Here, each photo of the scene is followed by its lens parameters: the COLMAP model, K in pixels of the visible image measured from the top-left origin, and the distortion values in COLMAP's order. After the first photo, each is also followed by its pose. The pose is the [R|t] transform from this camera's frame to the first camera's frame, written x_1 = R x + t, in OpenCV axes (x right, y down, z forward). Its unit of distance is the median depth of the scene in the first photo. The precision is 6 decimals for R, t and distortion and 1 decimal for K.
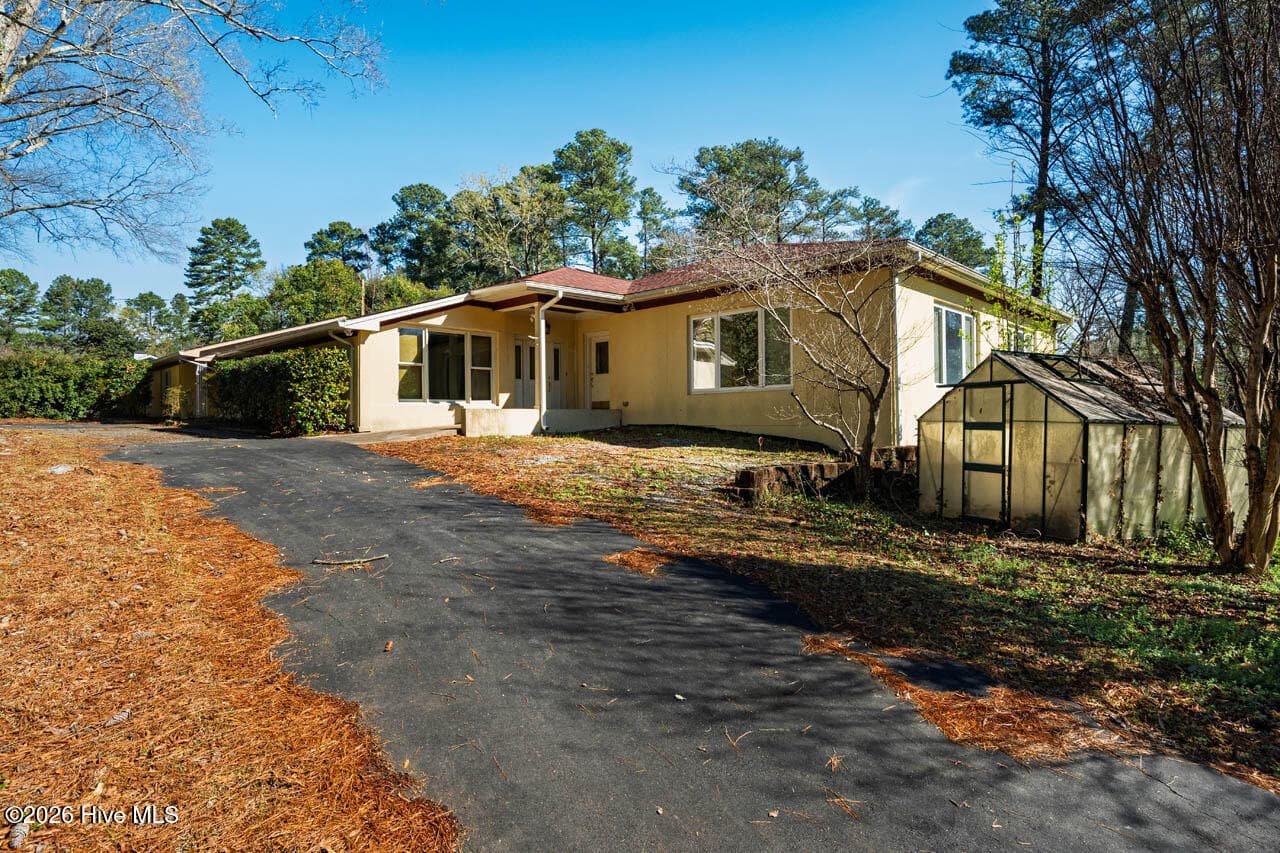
lens RADIAL K [[618.9, 0, 640.0], [0, 618.9, 426.5], [0, 0, 1]] dist [0.000815, 0.000143]
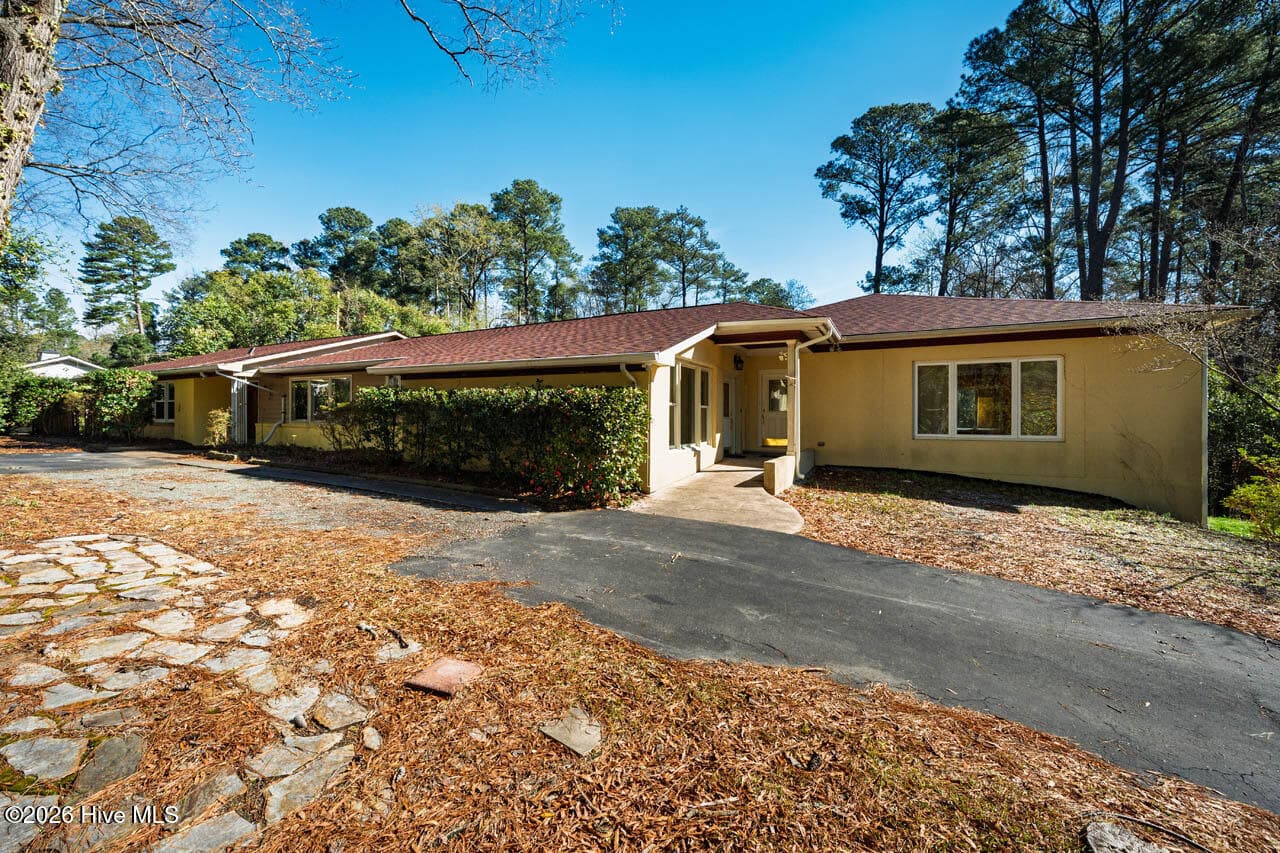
lens RADIAL K [[484.7, 0, 644.0], [0, 484.7, 417.6], [0, 0, 1]] dist [-0.001417, -0.000189]
pose [[0.964709, 0.015996, 0.262832, -0.088068], [-0.010527, 0.999698, -0.022201, -0.010237], [-0.263108, 0.018650, 0.964586, 0.057574]]
